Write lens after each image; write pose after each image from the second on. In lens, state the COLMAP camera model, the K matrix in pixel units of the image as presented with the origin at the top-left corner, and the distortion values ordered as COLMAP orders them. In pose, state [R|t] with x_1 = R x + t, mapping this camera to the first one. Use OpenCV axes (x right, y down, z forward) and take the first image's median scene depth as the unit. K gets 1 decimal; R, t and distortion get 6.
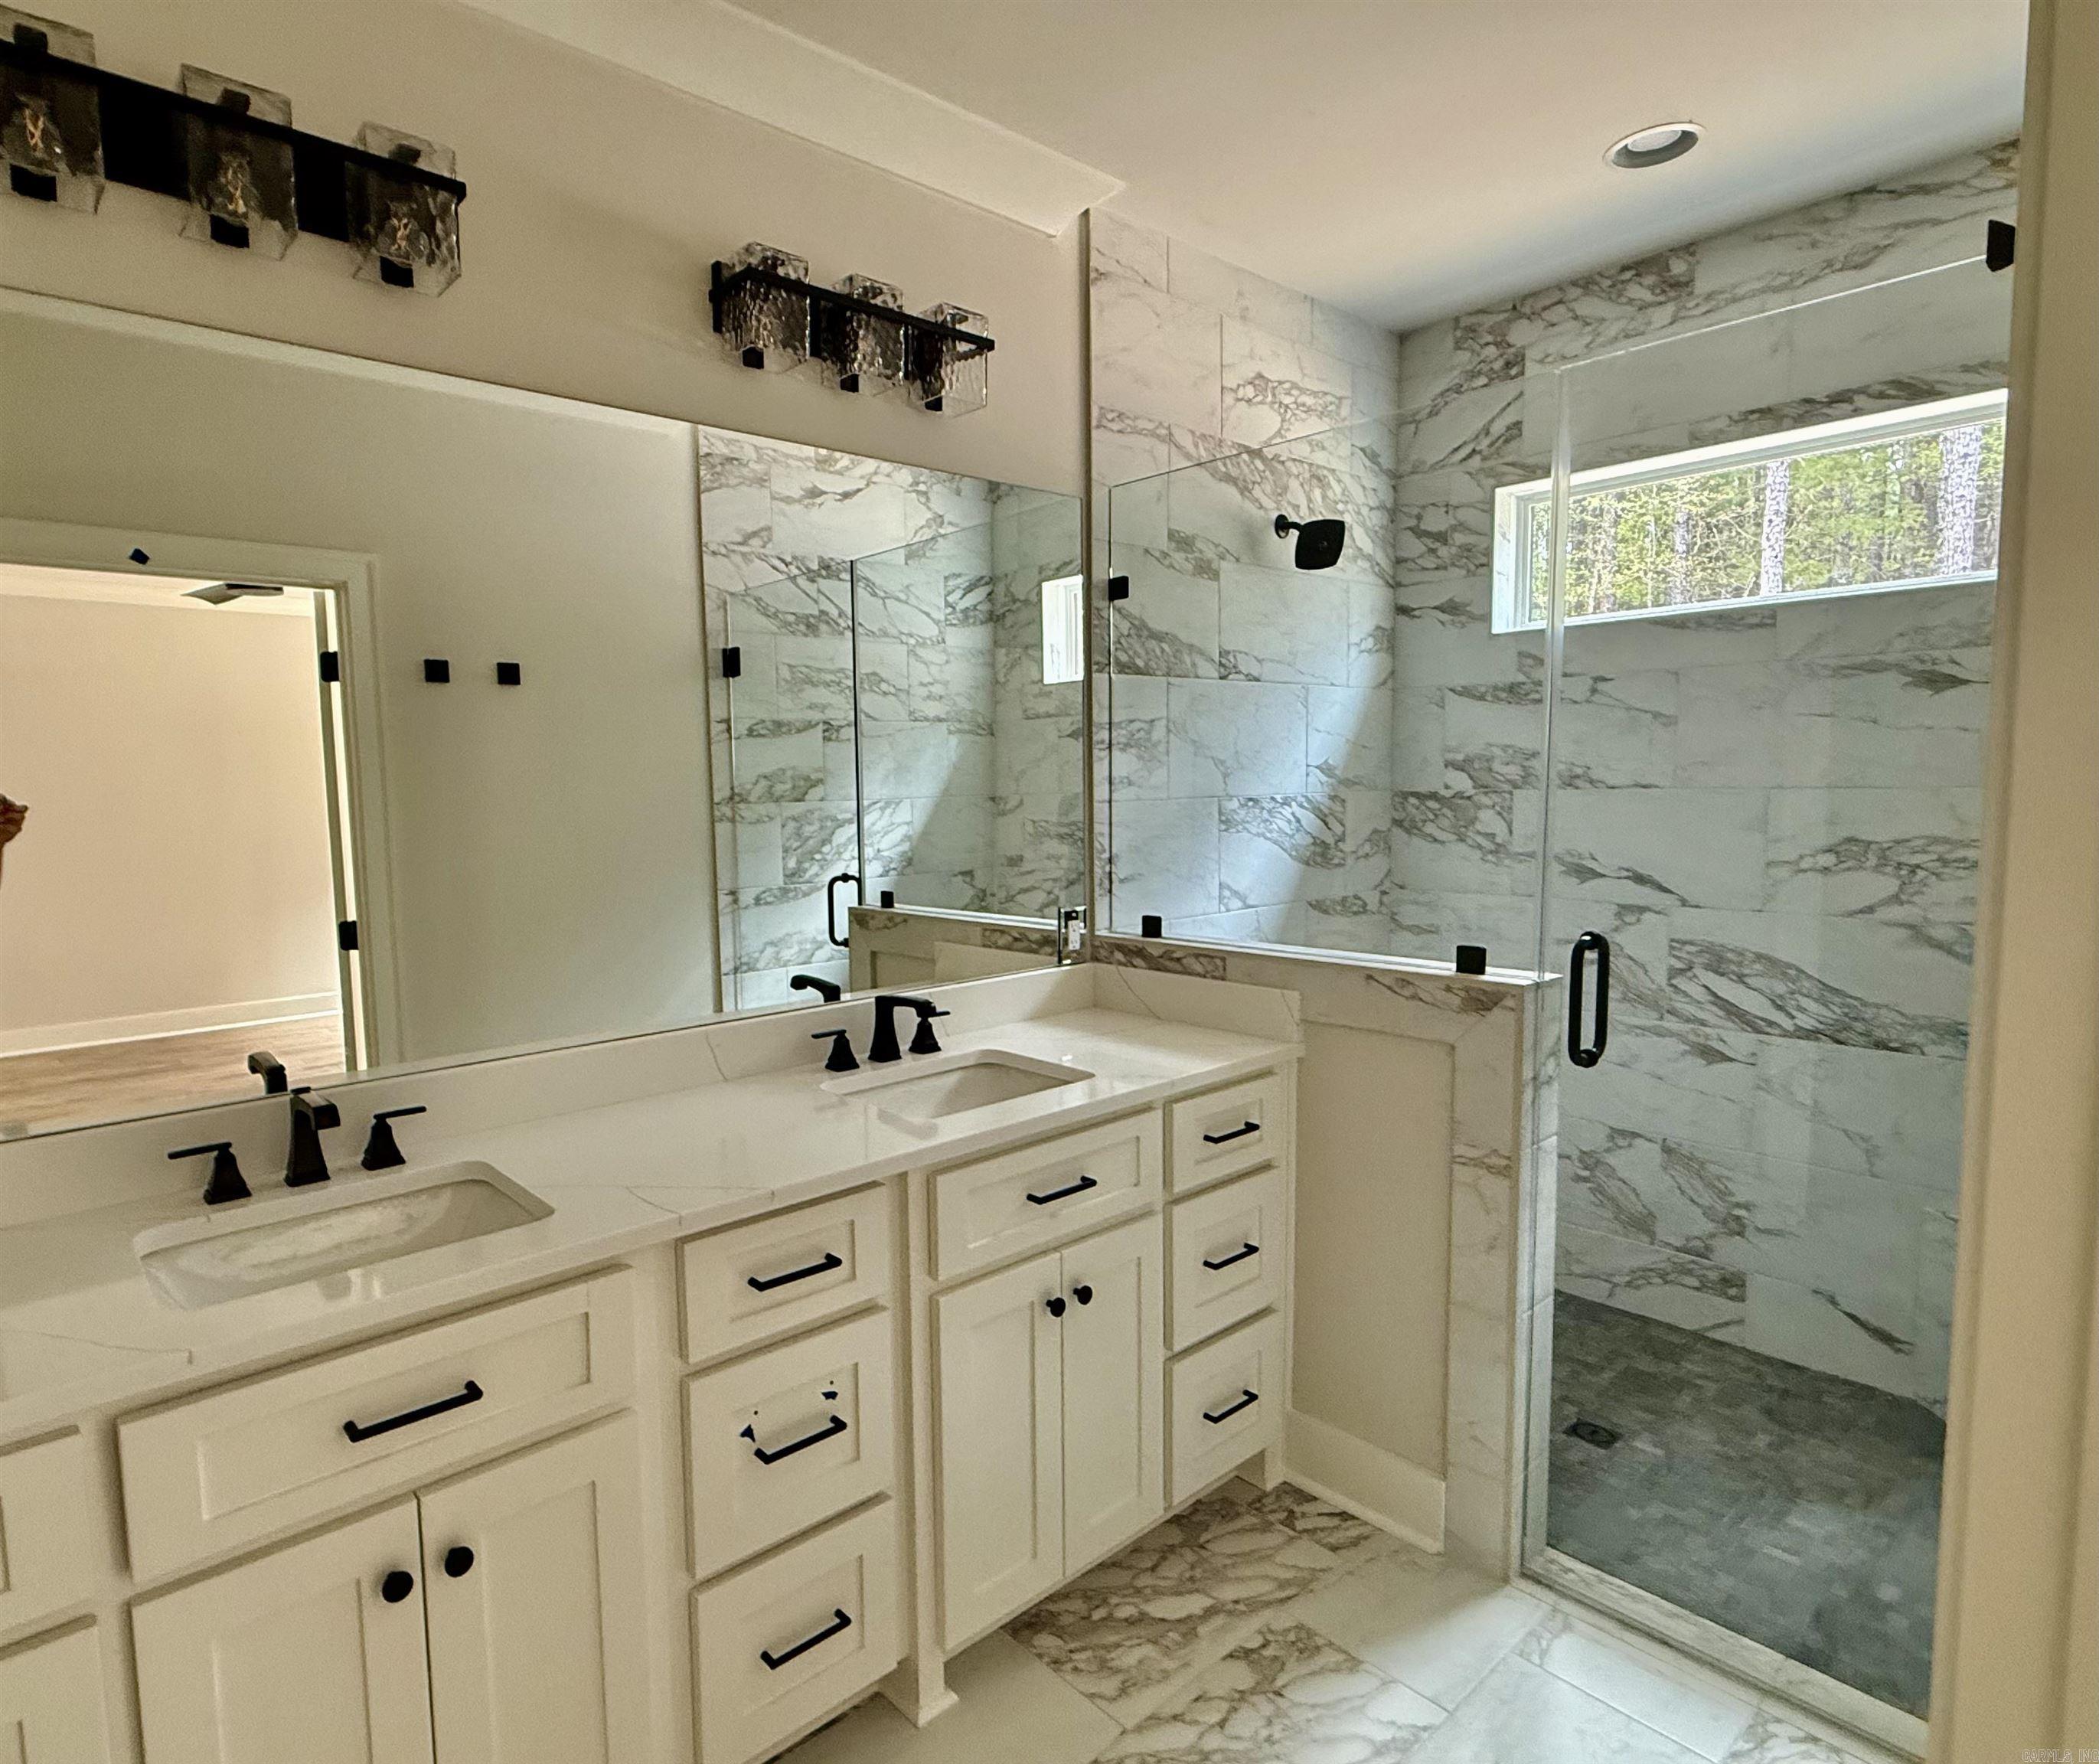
lens RADIAL K [[1173.1, 0, 924.9], [0, 1173.1, 884.9], [0, 0, 1]] dist [0.000515, 0.000511]
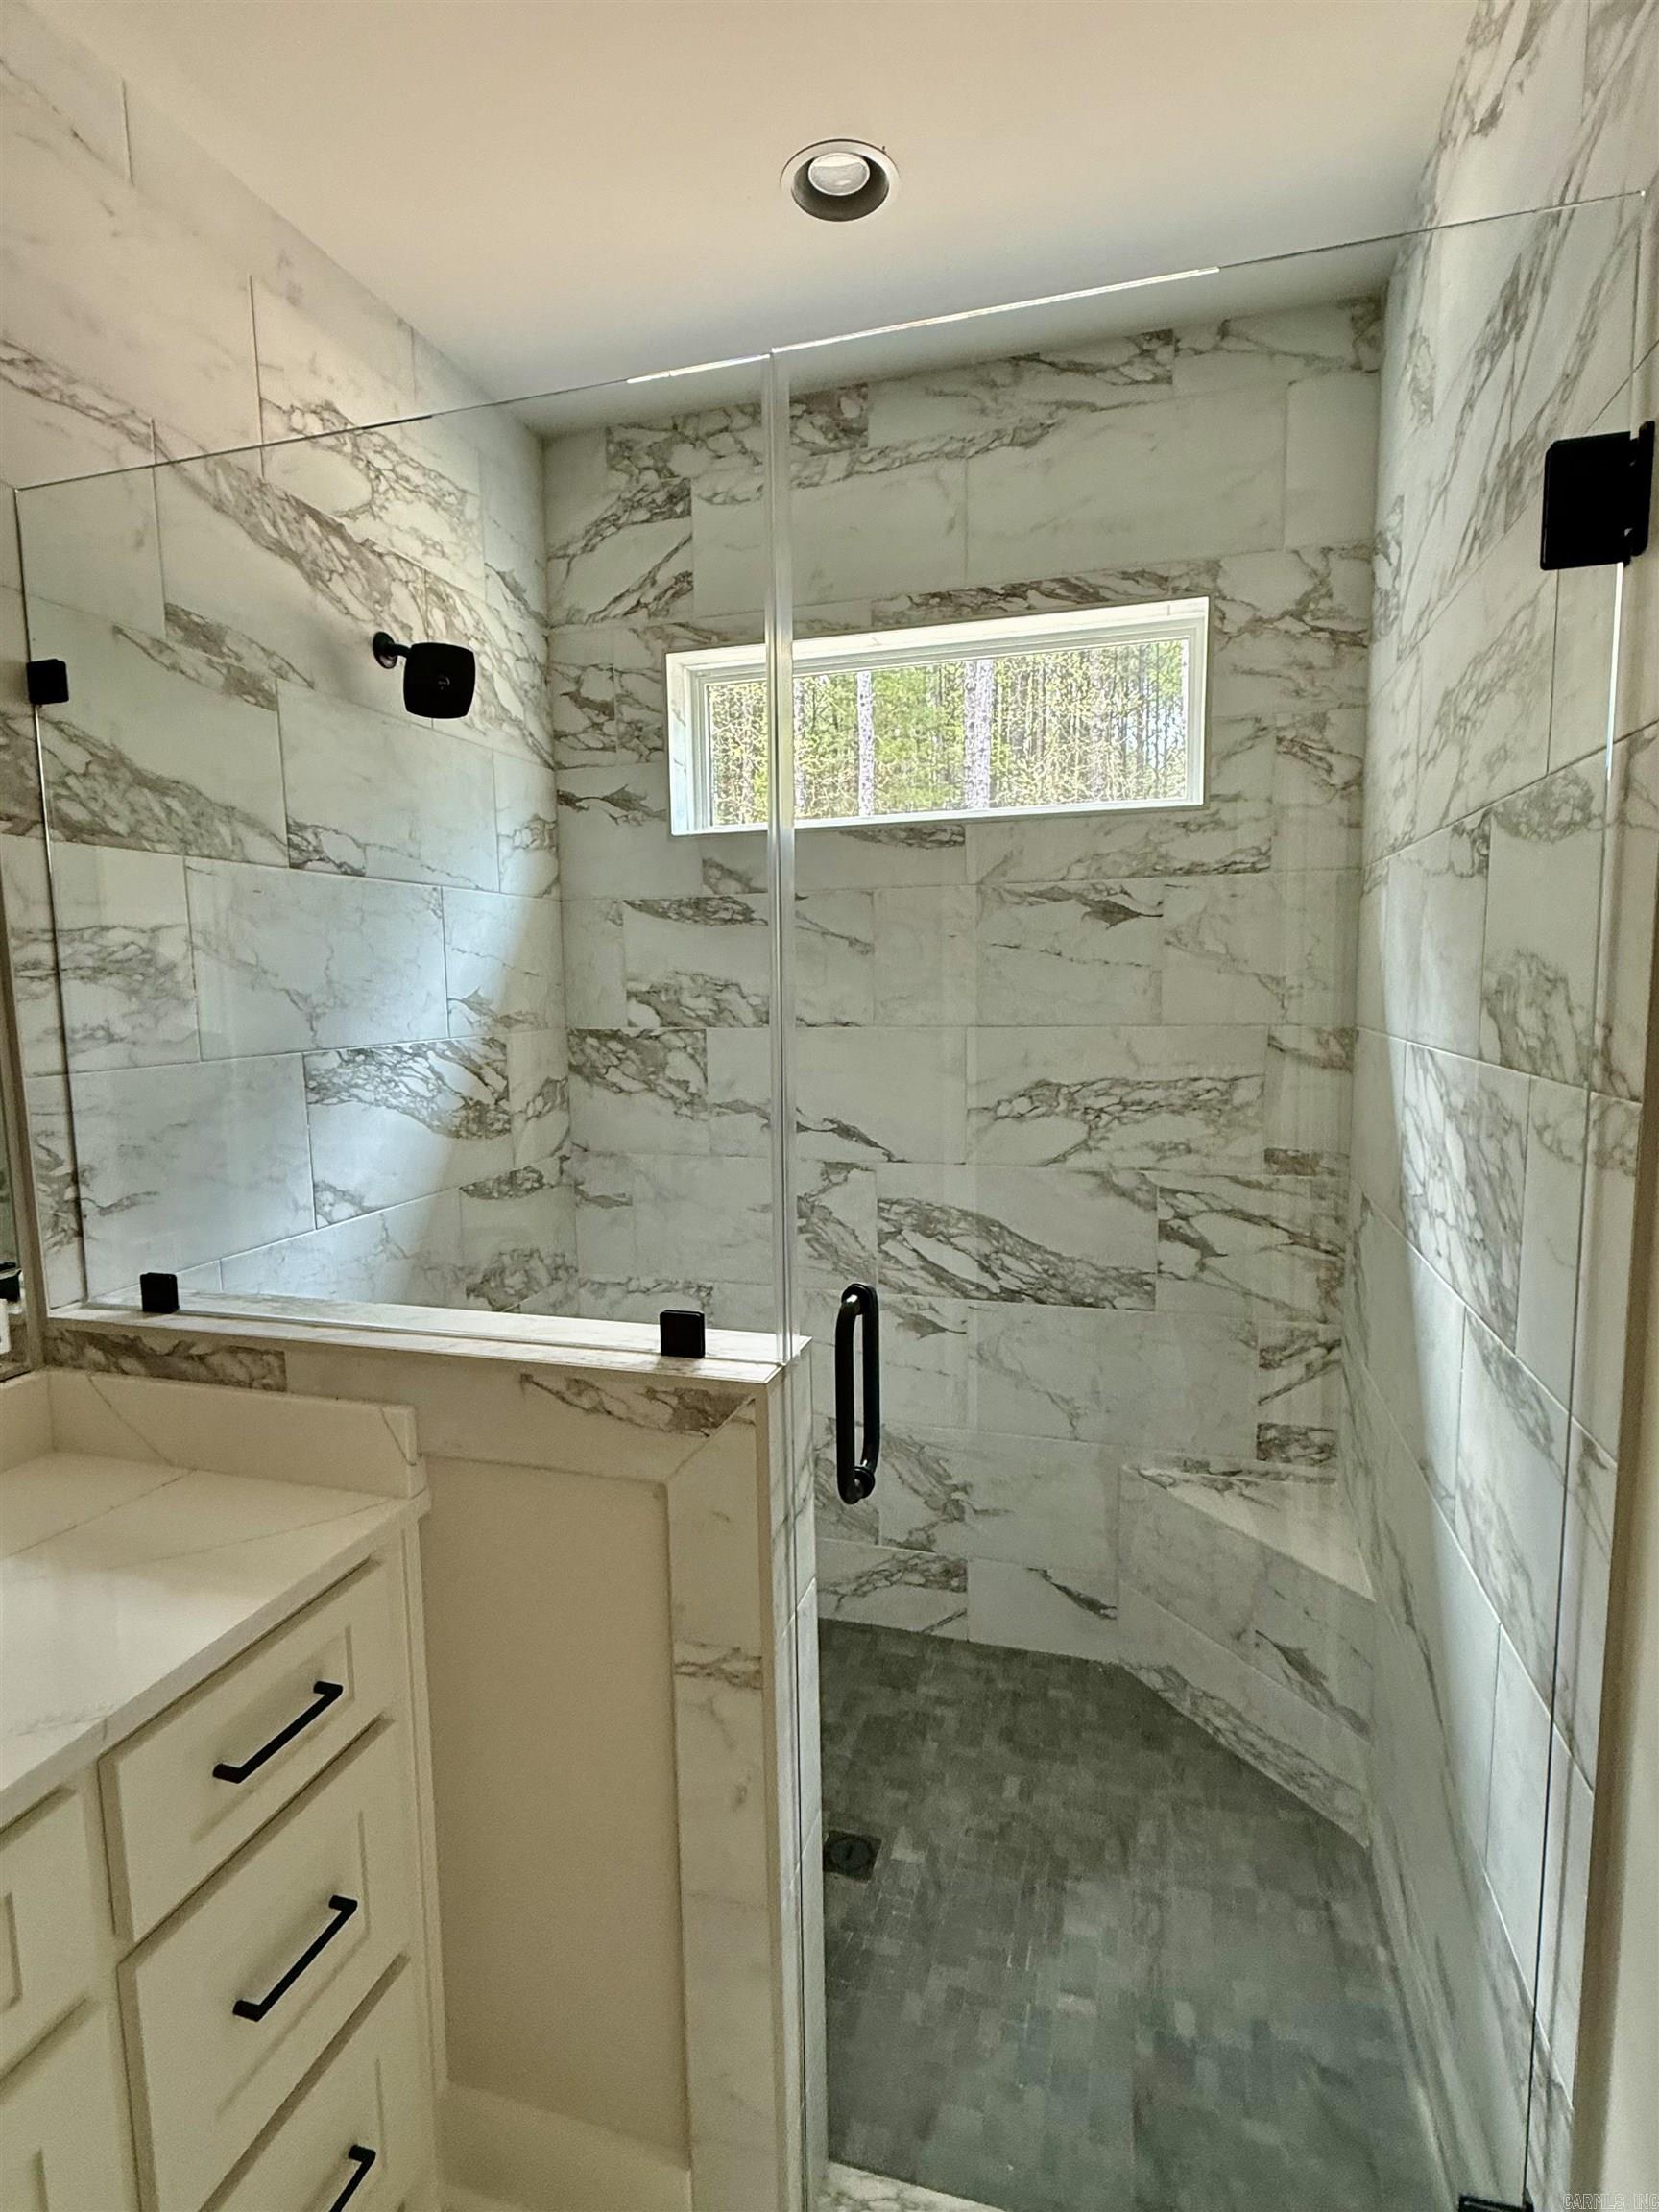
lens RADIAL K [[1099.9, 0, 831.5], [0, 1099.9, 1104.1], [0, 0, 1]] dist [0.000542, -0.002215]
pose [[0.827066, -0.057285, 0.559178, 0.165684], [0.051187, 0.998336, 0.026566, -0.051717], [-0.559769, 0.006651, 0.828622, 0.368605]]
